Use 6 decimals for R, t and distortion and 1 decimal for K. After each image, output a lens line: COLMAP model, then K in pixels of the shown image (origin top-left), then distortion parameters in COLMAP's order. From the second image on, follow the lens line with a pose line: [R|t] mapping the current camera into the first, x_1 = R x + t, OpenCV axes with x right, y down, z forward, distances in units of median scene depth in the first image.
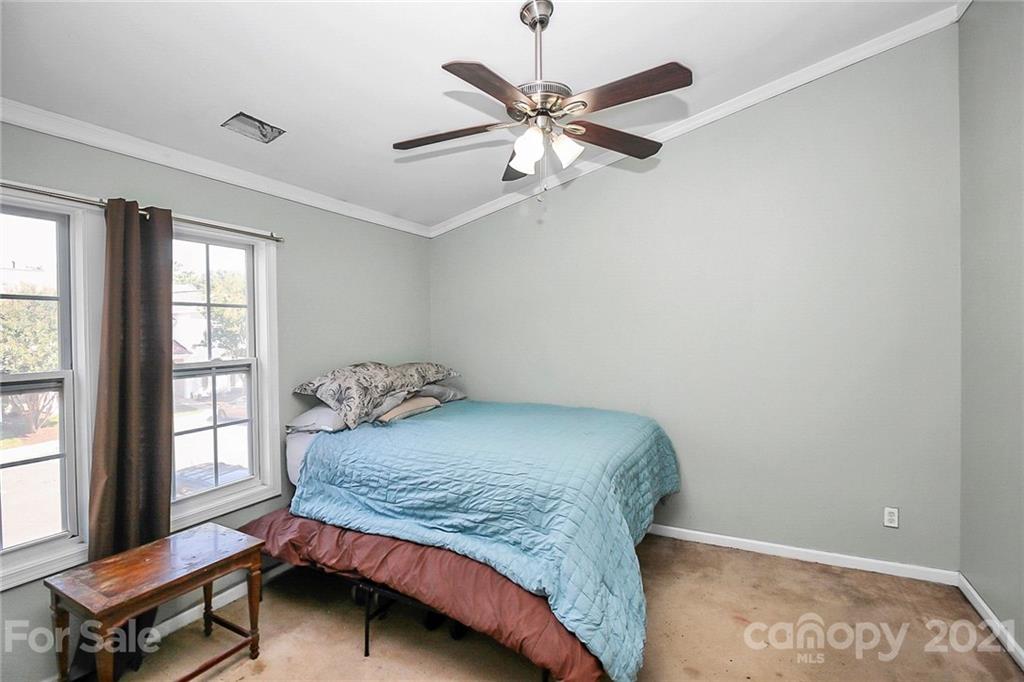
lens RADIAL K [[481.6, 0, 499.7], [0, 481.6, 330.7], [0, 0, 1]] dist [0.009669, -0.014609]
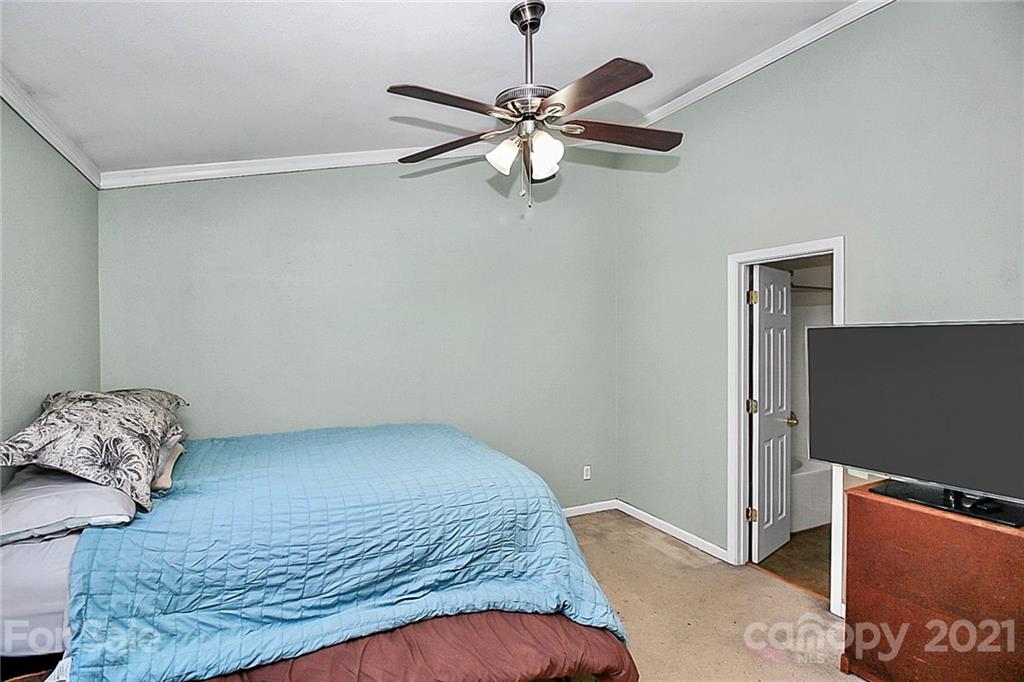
lens RADIAL K [[481.6, 0, 499.7], [0, 481.6, 330.7], [0, 0, 1]] dist [0.009669, -0.014609]
pose [[0.603957, 0.029663, 0.796465, -0.652832], [-0.010857, 0.999521, -0.028993, 0.004765], [-0.796943, 0.008863, 0.603989, 0.409731]]
